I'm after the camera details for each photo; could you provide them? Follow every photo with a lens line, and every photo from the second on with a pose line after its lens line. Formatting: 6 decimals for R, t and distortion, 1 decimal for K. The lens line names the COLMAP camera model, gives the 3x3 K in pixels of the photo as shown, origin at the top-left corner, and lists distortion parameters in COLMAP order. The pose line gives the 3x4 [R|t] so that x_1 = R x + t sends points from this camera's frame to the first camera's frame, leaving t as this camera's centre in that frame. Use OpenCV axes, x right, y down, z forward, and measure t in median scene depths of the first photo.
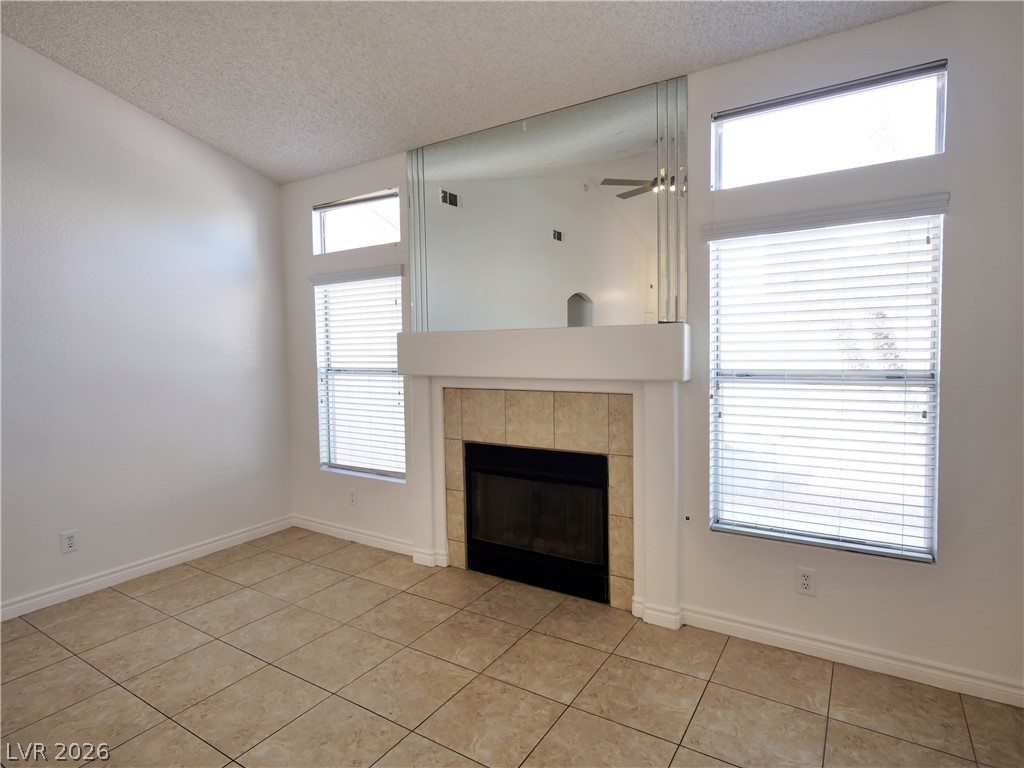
lens RADIAL K [[560.7, 0, 511.1], [0, 560.7, 373.8], [0, 0, 1]] dist [0.003360, -0.000458]
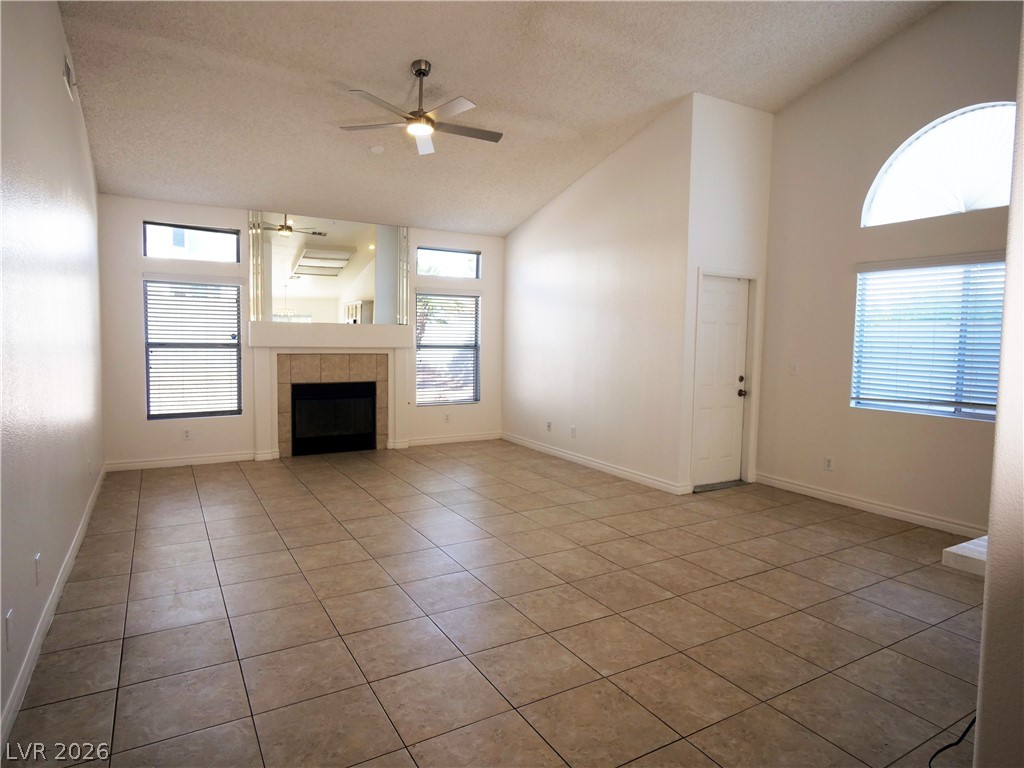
lens RADIAL K [[602.6, 0, 512.0], [0, 602.6, 384.0], [0, 0, 1]] dist [0.000268, -0.000212]
pose [[0.453956, -0.045784, 0.889847, -1.620181], [0.022911, 0.998949, 0.039709, 0.066655], [-0.890730, 0.002361, 0.454528, -0.546209]]
